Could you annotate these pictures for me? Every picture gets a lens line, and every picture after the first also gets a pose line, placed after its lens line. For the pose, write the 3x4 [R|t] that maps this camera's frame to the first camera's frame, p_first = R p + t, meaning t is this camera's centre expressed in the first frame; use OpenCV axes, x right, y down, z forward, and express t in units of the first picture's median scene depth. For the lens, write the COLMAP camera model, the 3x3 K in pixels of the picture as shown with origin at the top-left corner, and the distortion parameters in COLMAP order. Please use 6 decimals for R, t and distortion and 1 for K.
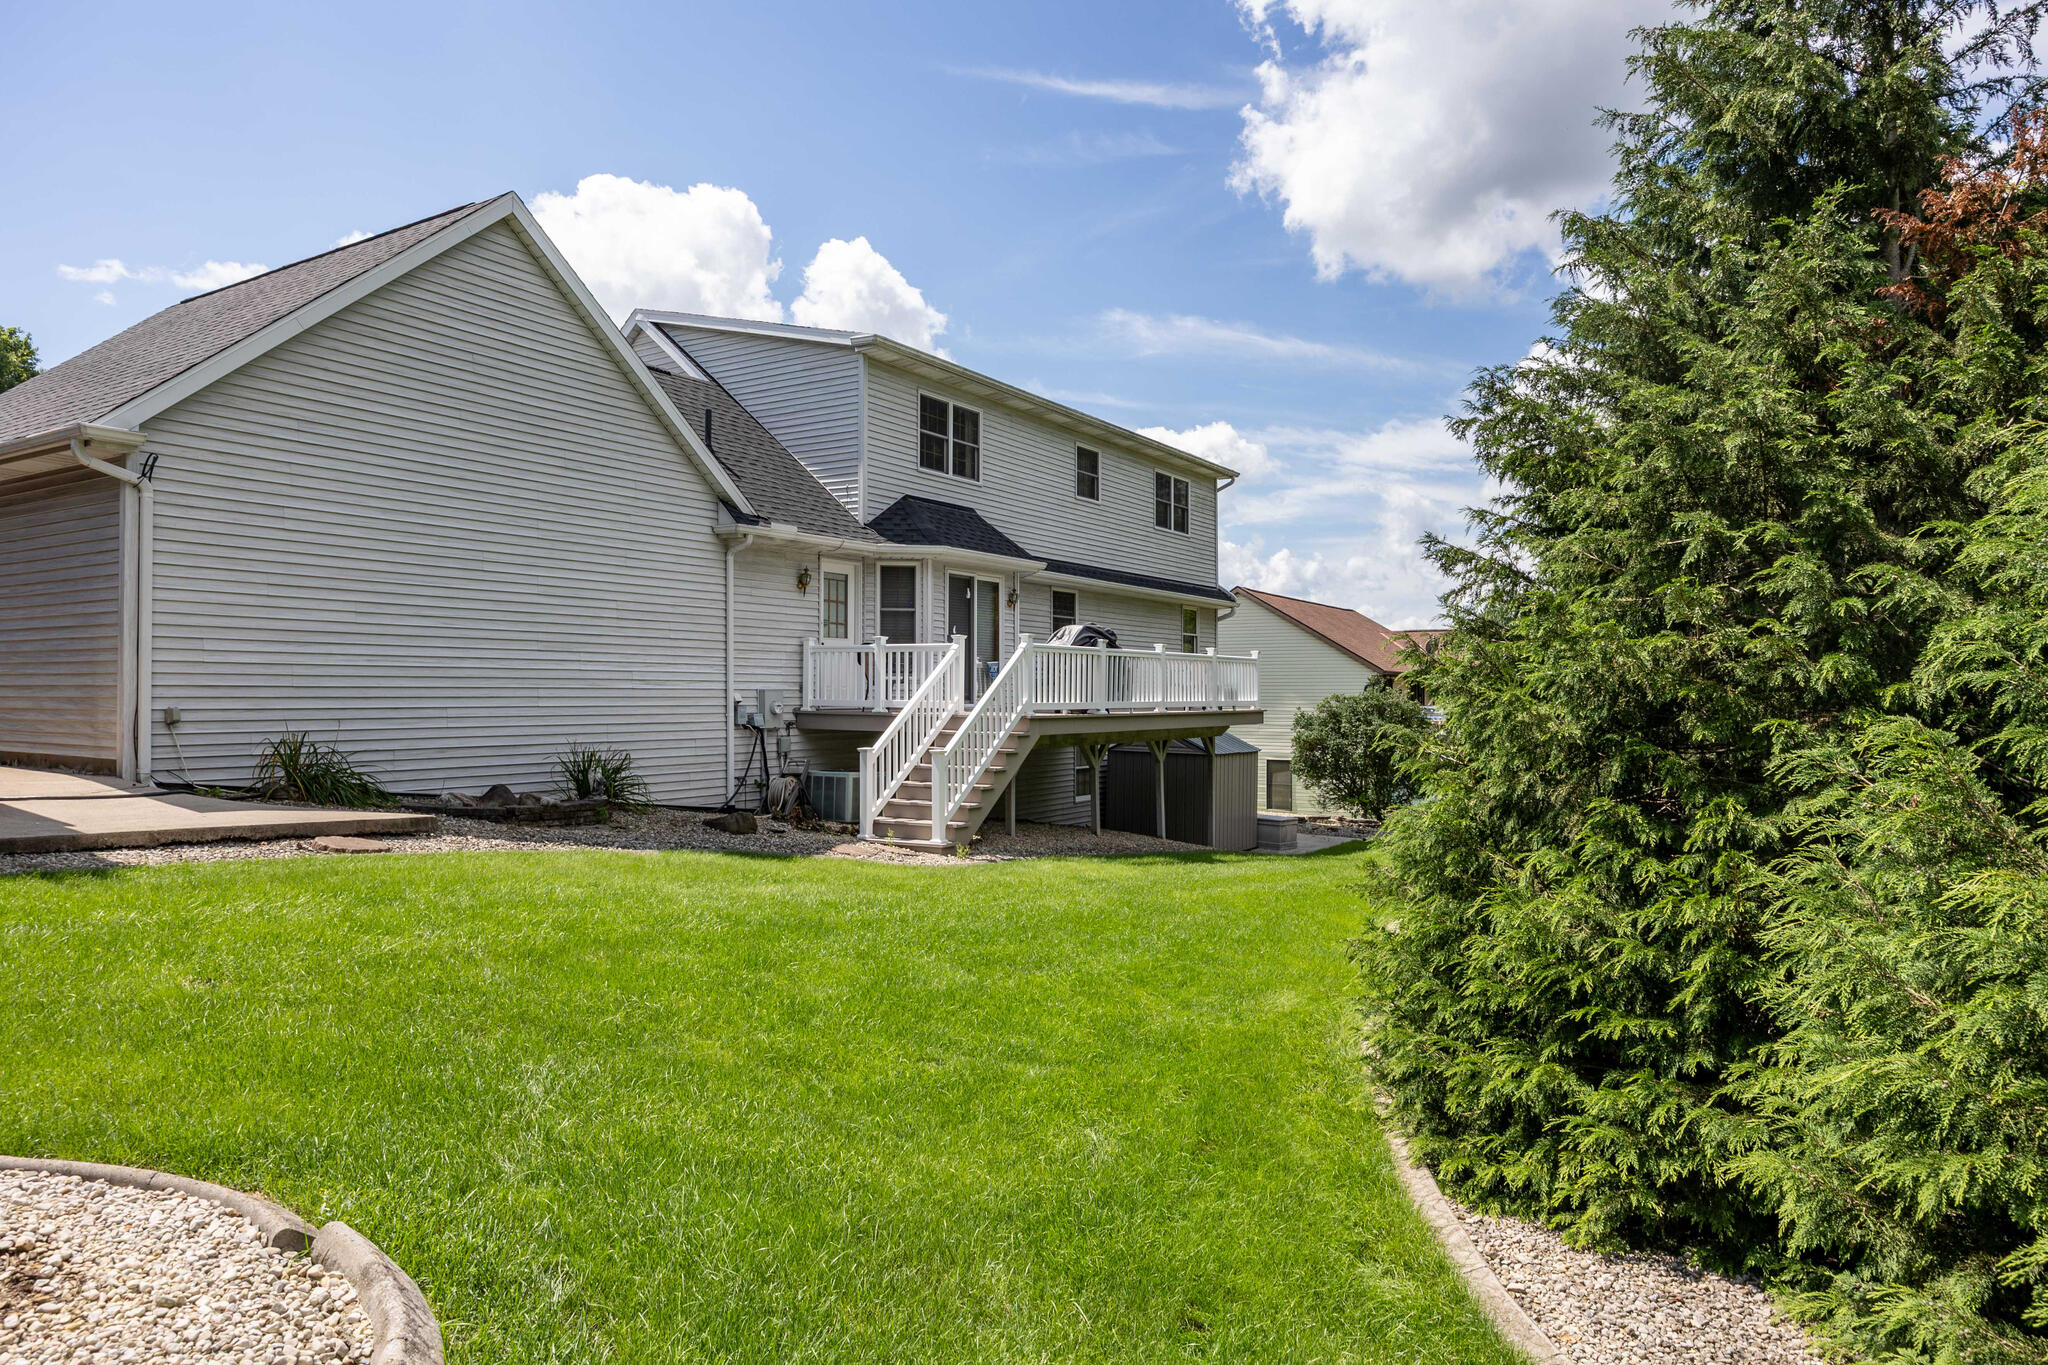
lens RADIAL K [[1201.1, 0, 1024.0], [0, 1201.1, 682.5], [0, 0, 1]] dist [-0.000935, -0.000166]
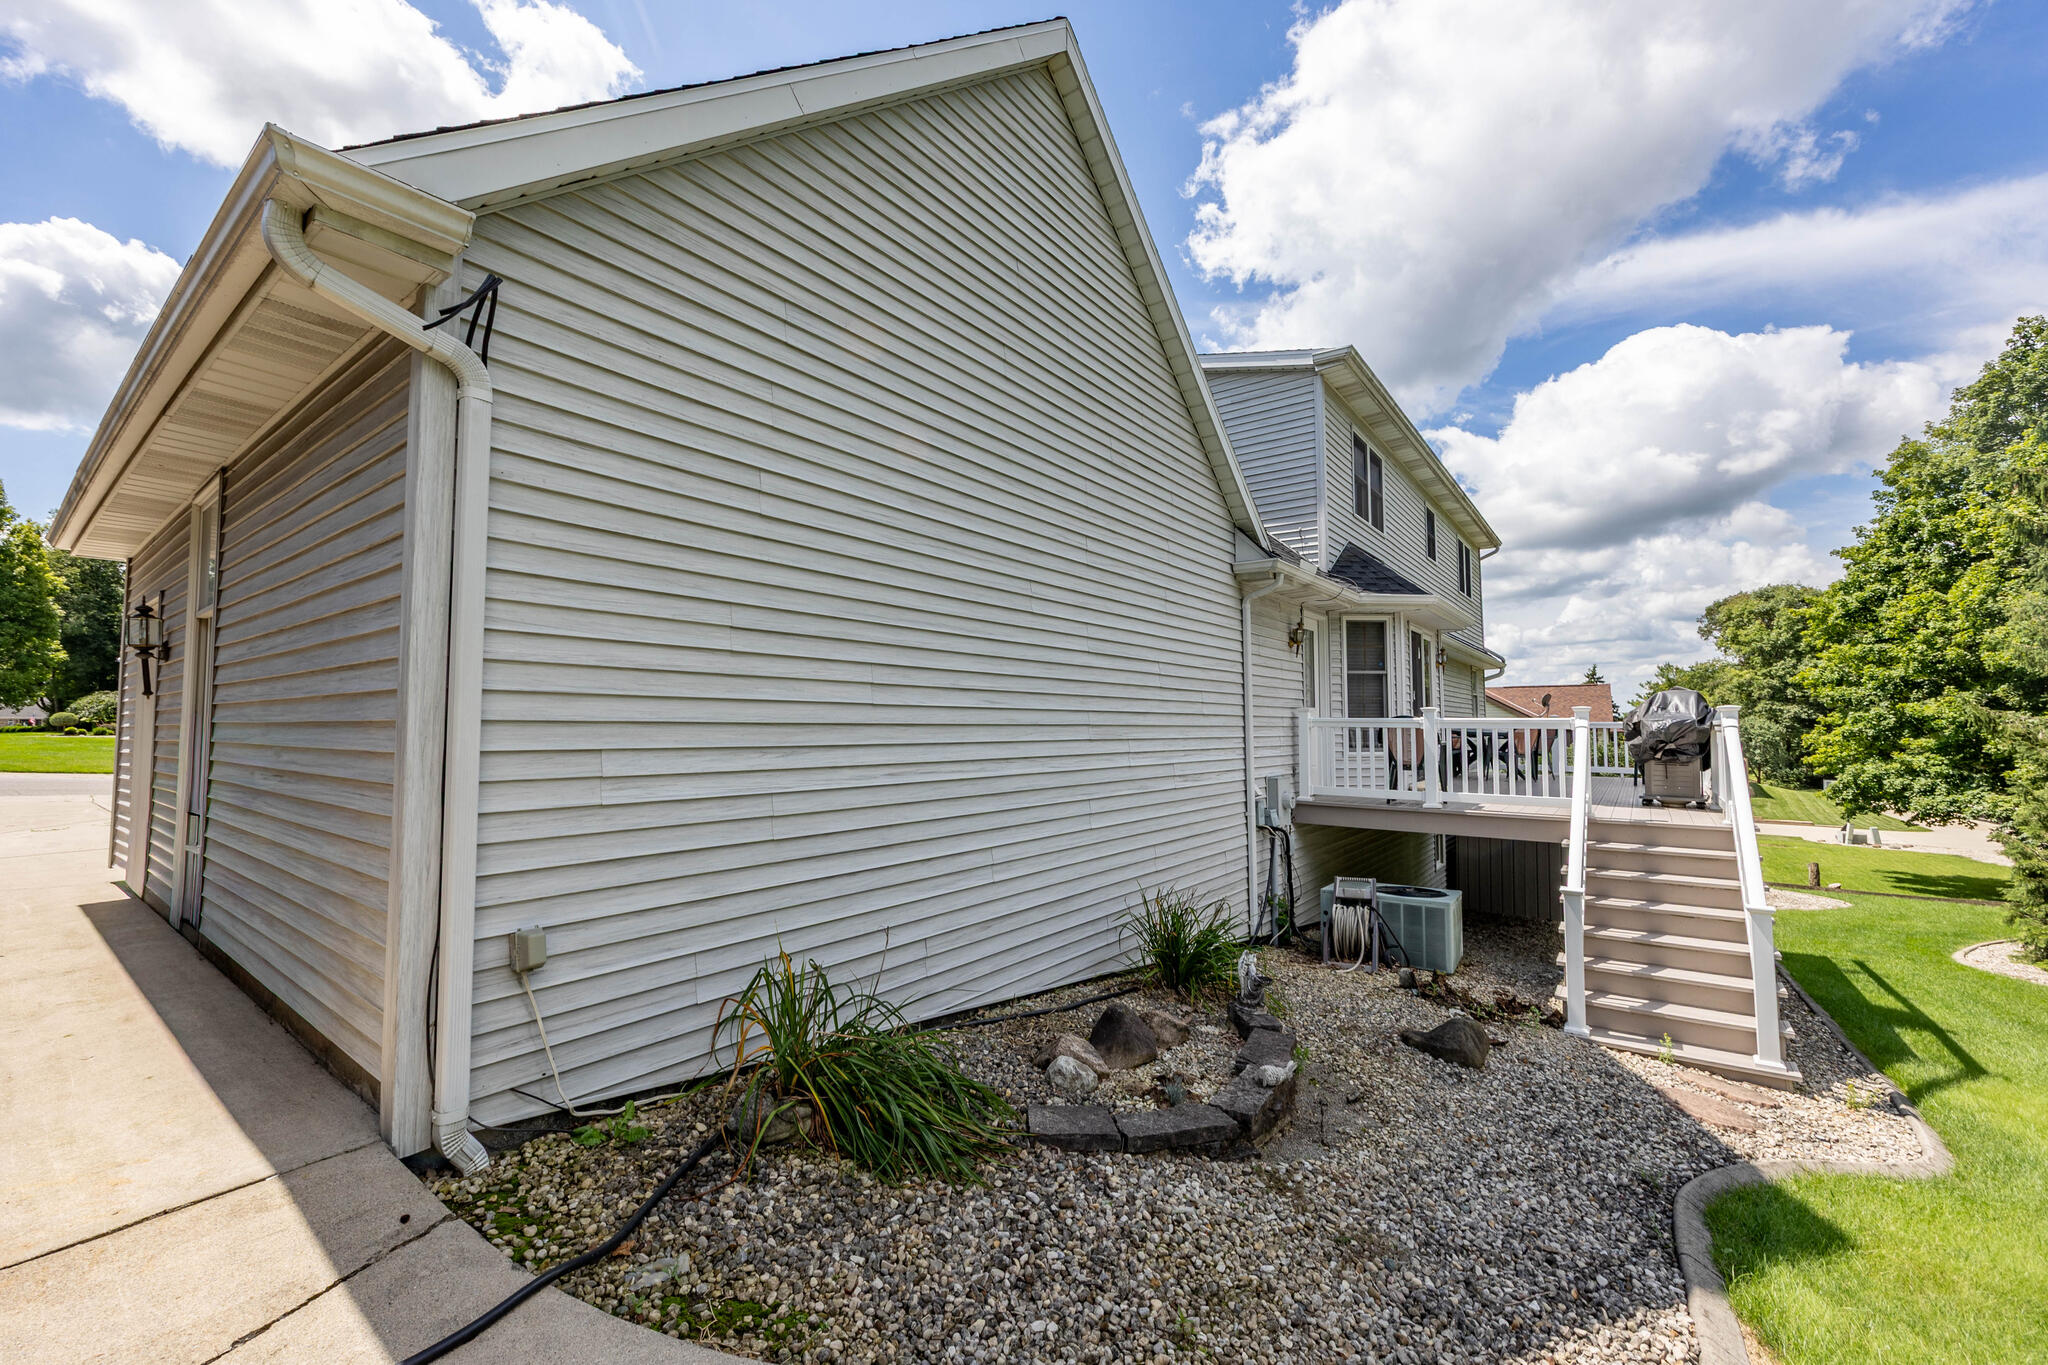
lens RADIAL K [[803.5, 0, 1037.5], [0, 803.5, 690.1], [0, 0, 1]] dist [0.007090, 0.000030]
pose [[0.997924, -0.006152, -0.064106, -0.298713], [0.003656, 0.999234, -0.038966, -0.027256], [0.064297, 0.038651, 0.997182, 0.423357]]
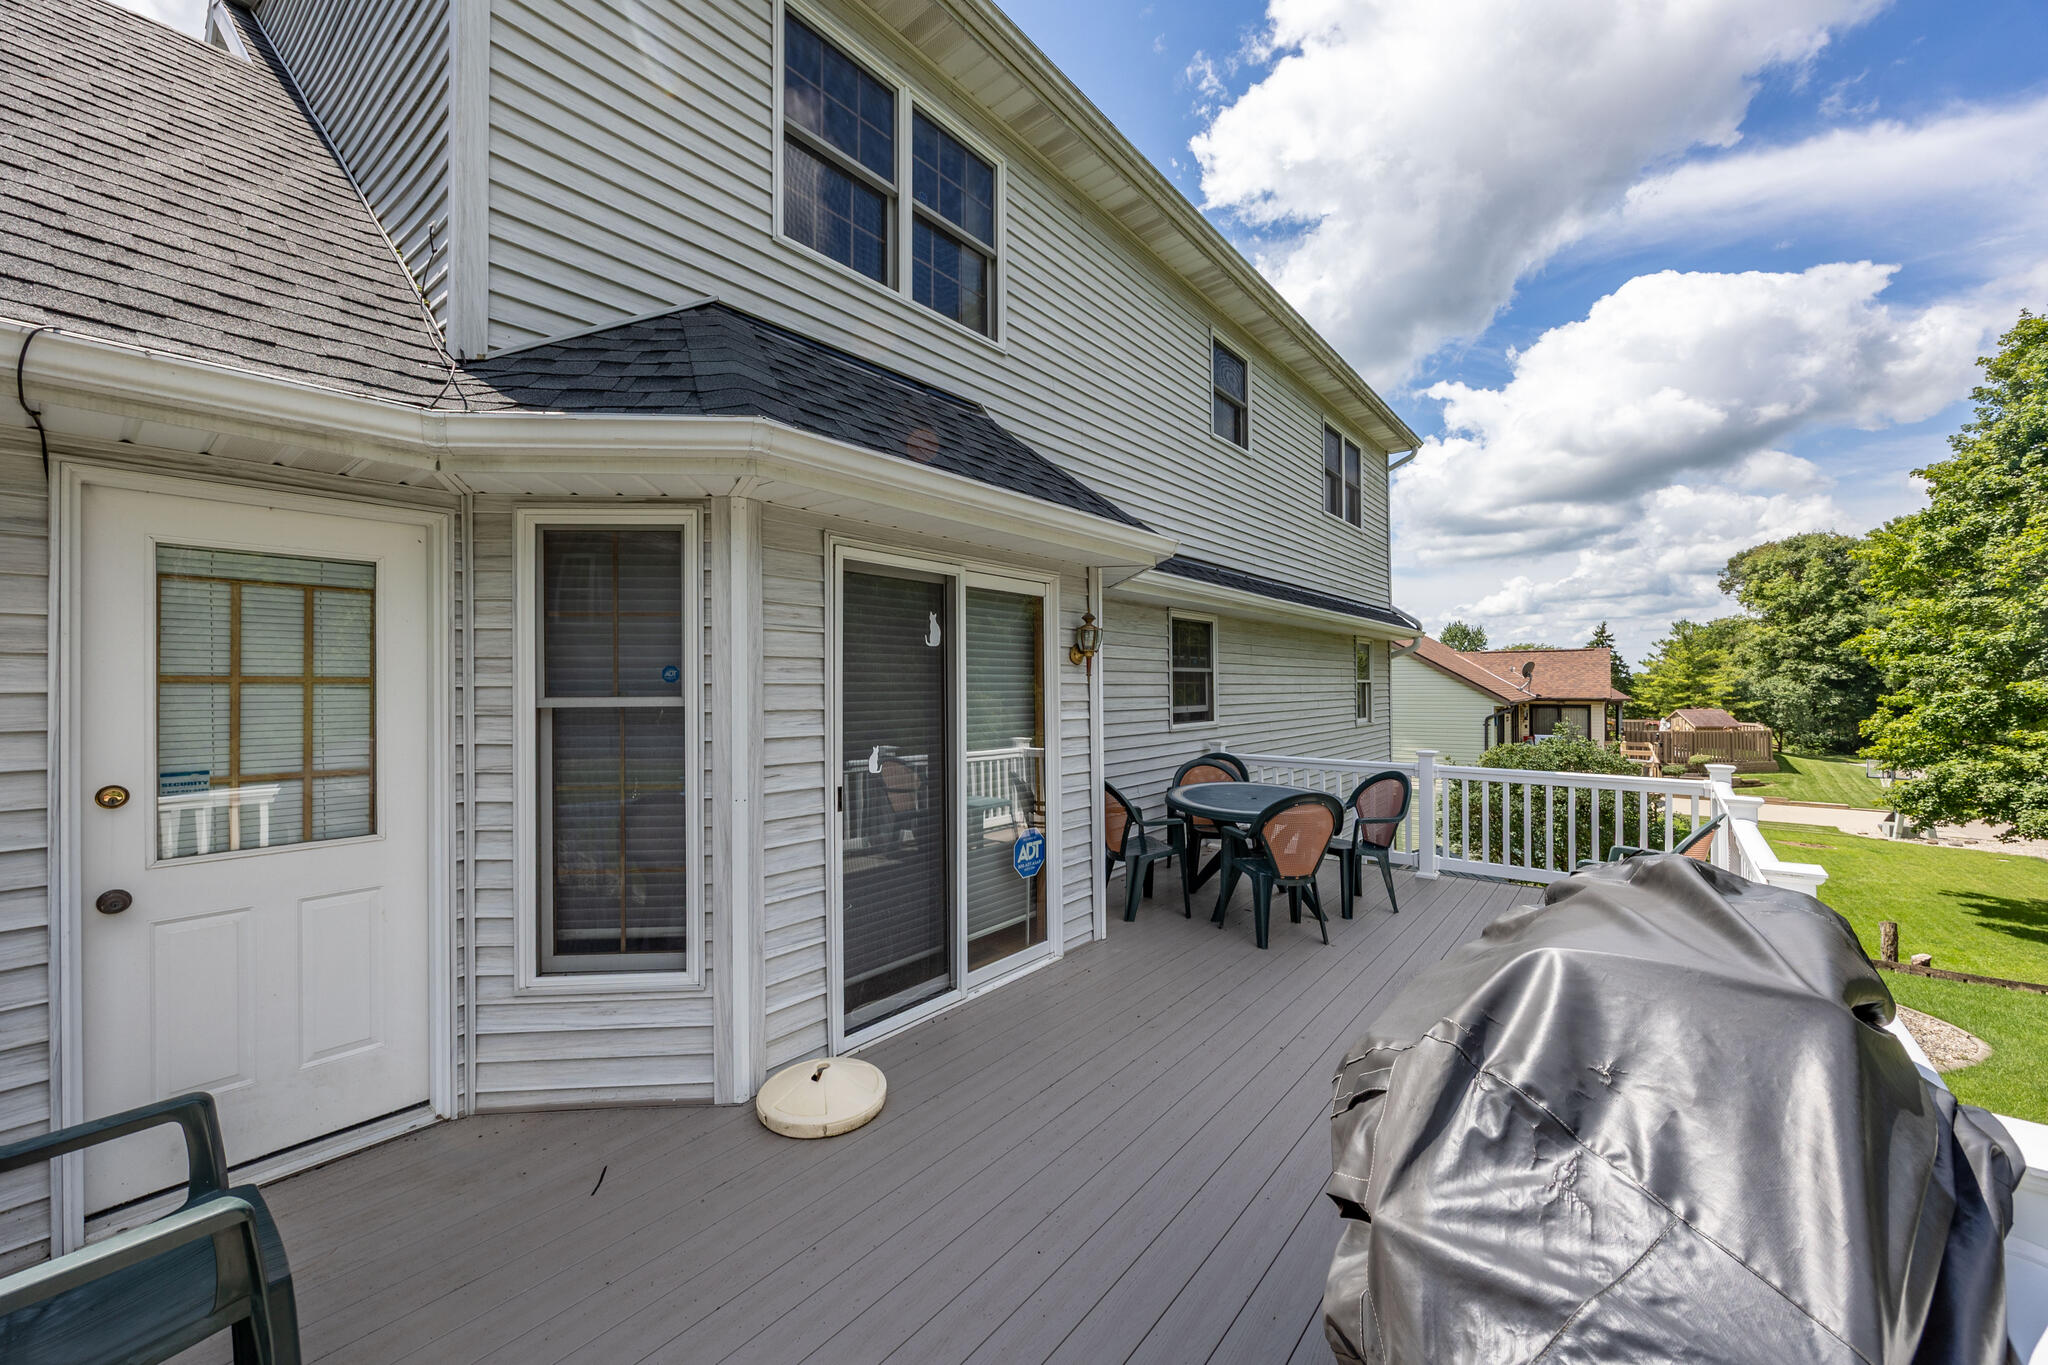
lens RADIAL K [[780.1, 0, 1024.0], [0, 780.1, 682.5], [0, 0, 1]] dist [-0.000996, 0.000251]
pose [[0.994662, -0.005863, -0.103022, -0.003828], [0.006460, 0.999964, 0.005467, -0.065200], [0.102986, -0.006103, 0.994664, 0.847702]]
